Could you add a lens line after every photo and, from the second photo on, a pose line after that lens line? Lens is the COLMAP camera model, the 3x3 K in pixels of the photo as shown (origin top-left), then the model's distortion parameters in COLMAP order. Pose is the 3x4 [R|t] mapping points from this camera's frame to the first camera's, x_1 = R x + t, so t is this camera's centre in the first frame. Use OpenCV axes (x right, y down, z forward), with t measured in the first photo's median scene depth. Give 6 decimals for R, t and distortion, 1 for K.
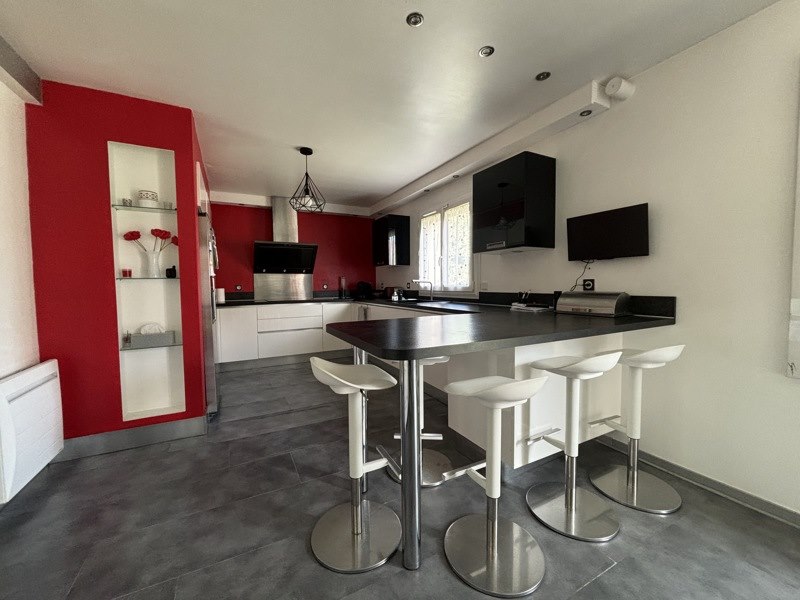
lens RADIAL K [[320.3, 0, 398.0], [0, 320.3, 301.9], [0, 0, 1]] dist [-0.001651, -0.000284]
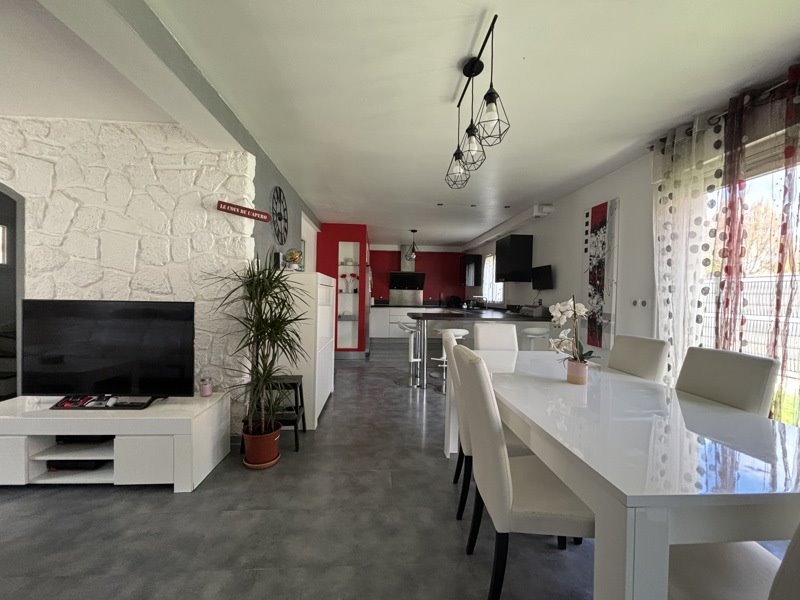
lens RADIAL K [[320.3, 0, 400.0], [0, 320.3, 300.3], [0, 0, 1]] dist [-0.001651, -0.000284]
pose [[0.914973, 0.034149, -0.402068, 0.473402], [-0.049826, 0.998348, -0.028596, 0.027382], [0.400427, 0.046198, 0.915163, -0.888622]]
